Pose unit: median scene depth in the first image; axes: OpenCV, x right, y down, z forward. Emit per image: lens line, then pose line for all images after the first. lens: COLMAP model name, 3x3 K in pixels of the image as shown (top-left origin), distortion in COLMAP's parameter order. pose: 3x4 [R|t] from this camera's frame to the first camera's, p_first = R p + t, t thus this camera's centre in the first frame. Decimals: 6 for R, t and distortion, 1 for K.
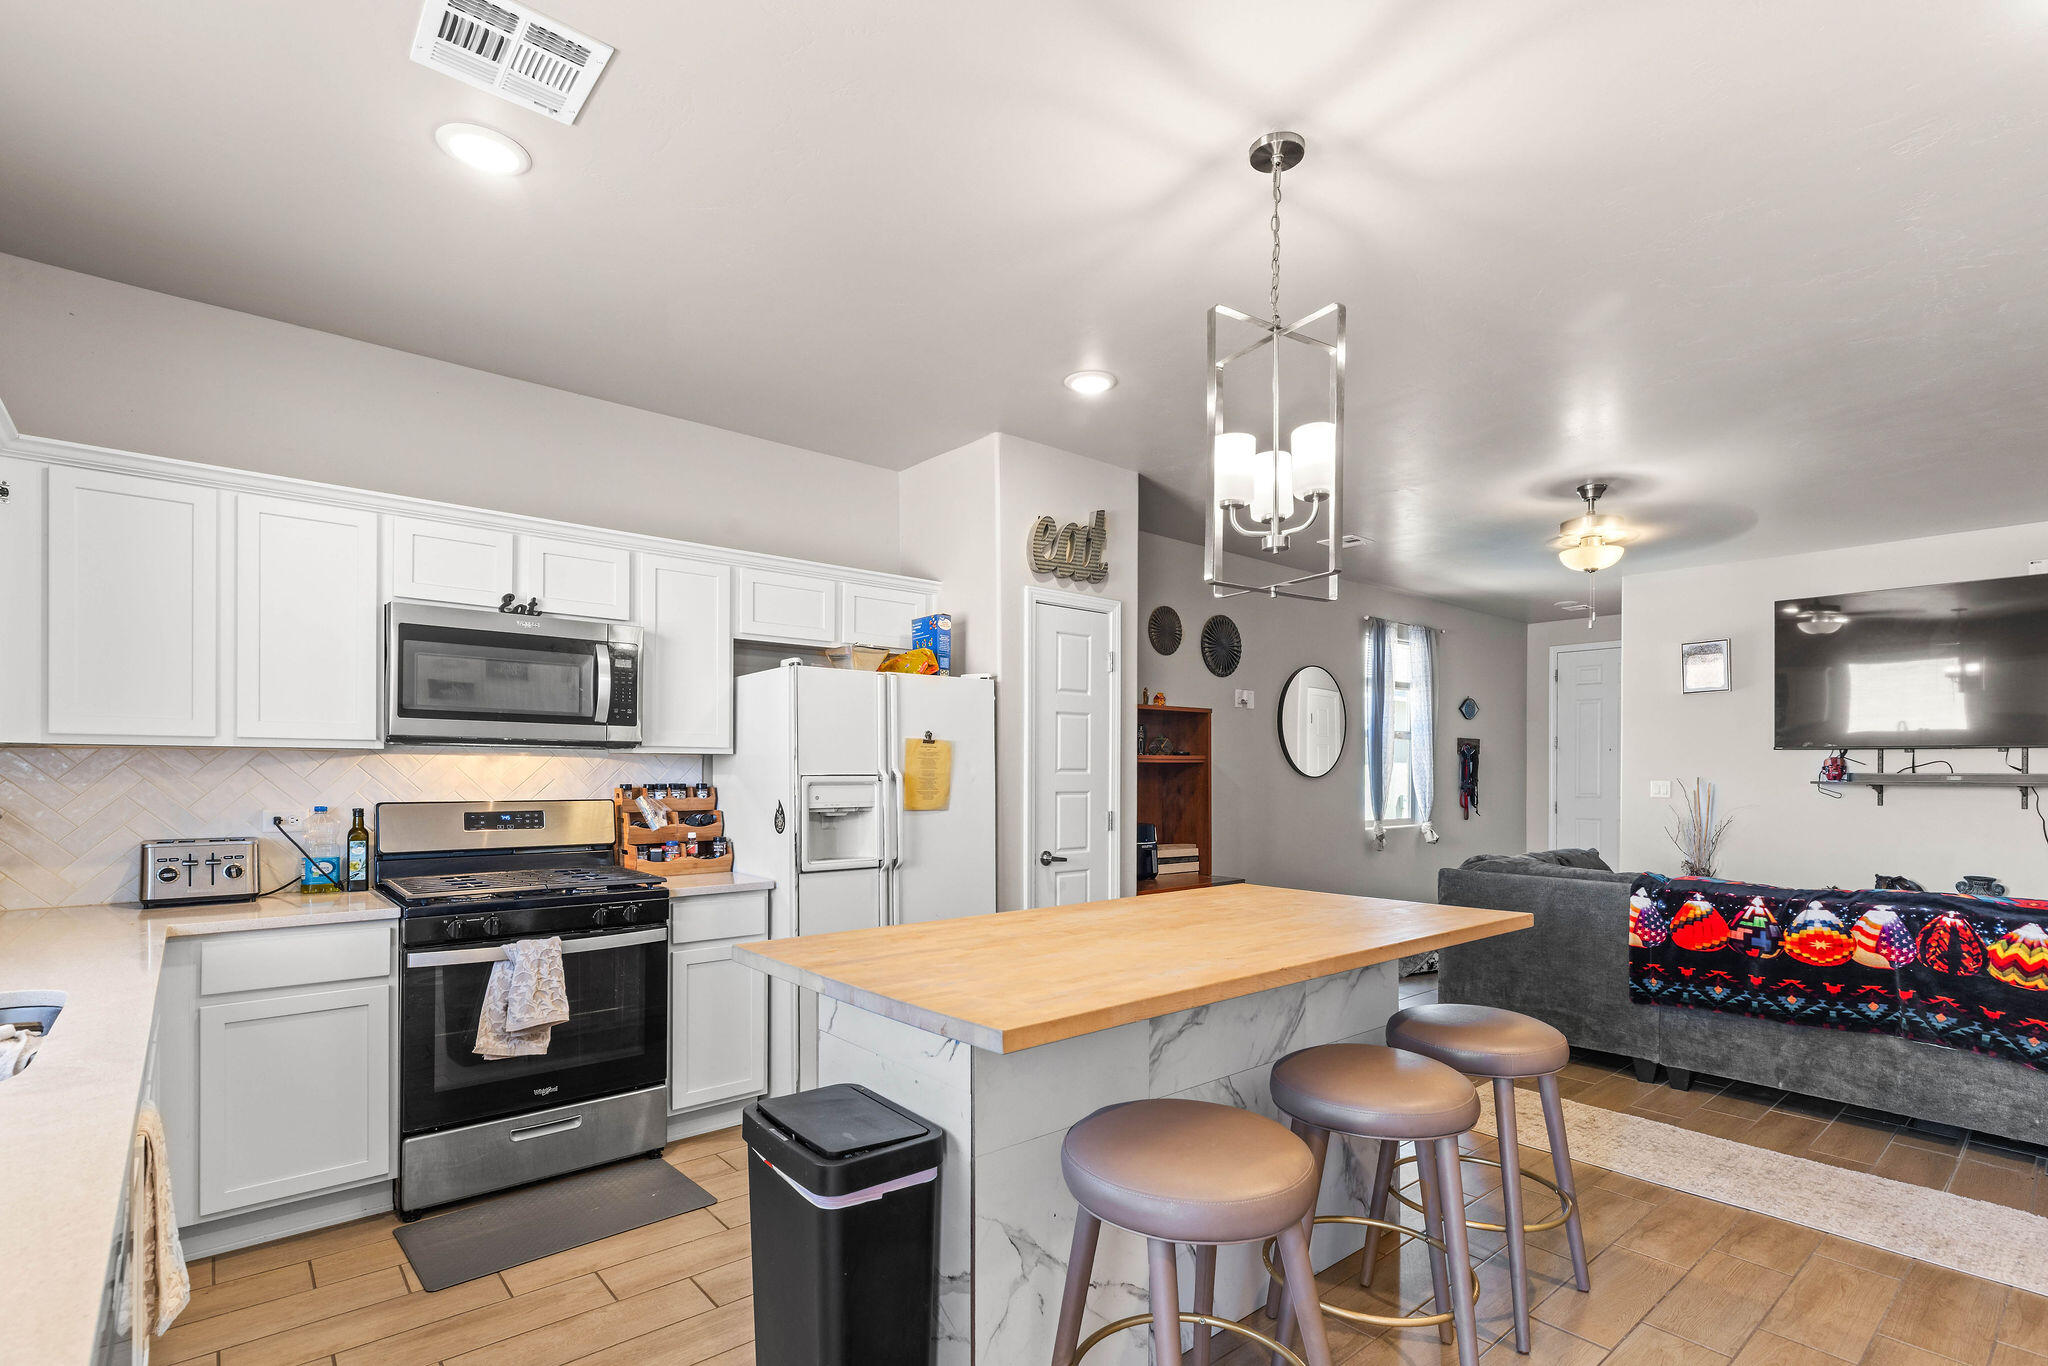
lens RADIAL K [[956.5, 0, 1030.4], [0, 956.5, 772.6], [0, 0, 1]] dist [0.000721, 0.000055]
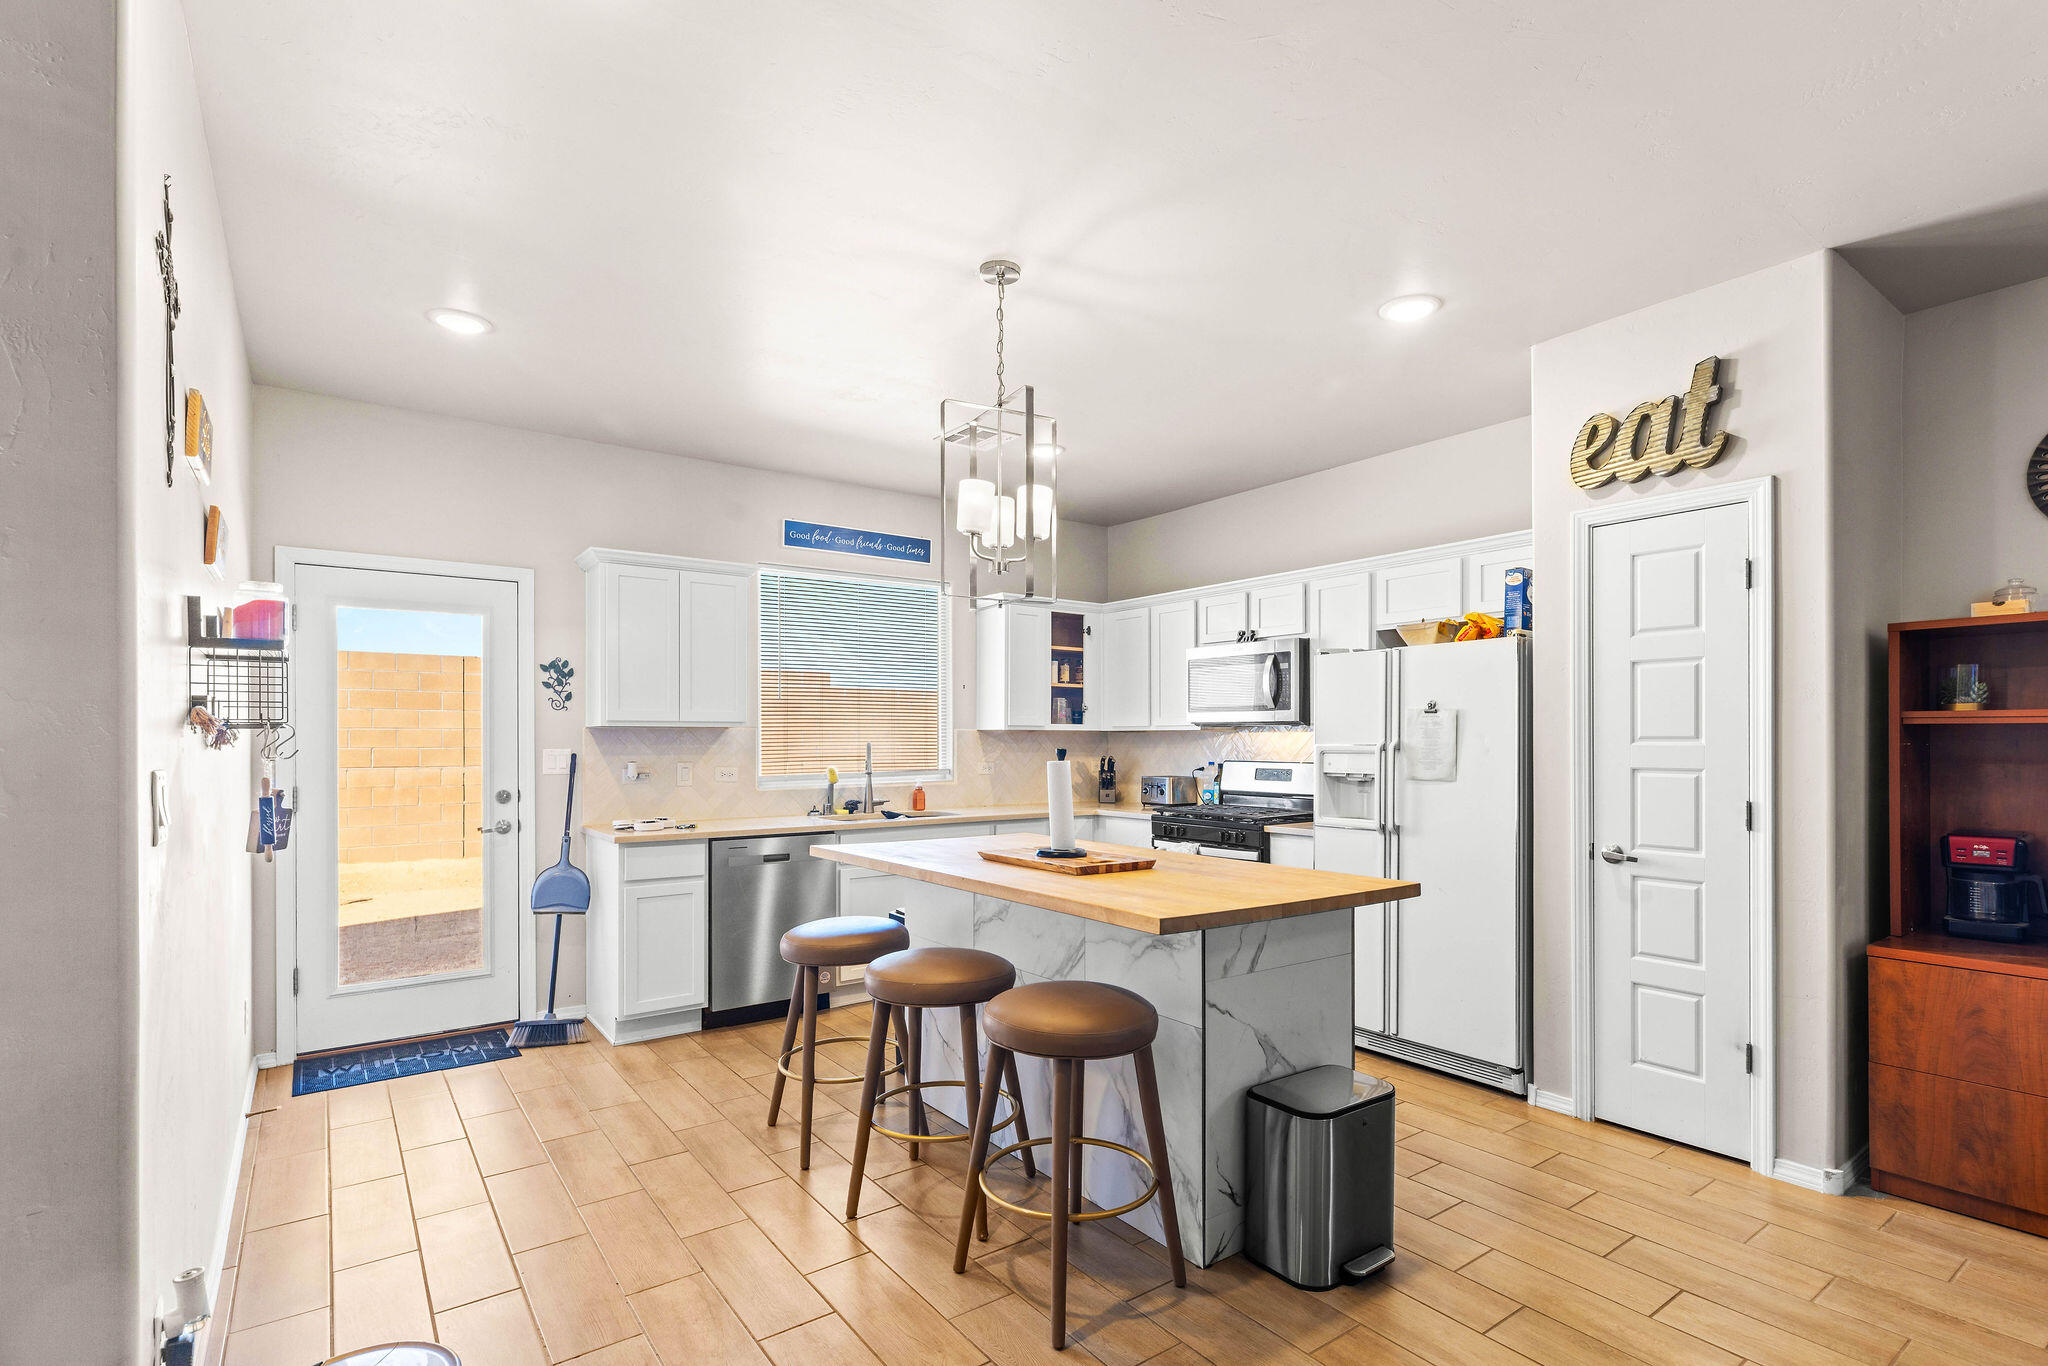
lens RADIAL K [[964.6, 0, 1044.6], [0, 964.6, 745.0], [0, 0, 1]] dist [0.002057, 0.000188]
pose [[-0.062622, -0.000130, -0.998037, 0.920217], [-0.003252, 0.999995, 0.000073, 0.003390], [0.998032, 0.003250, -0.062622, 0.666240]]
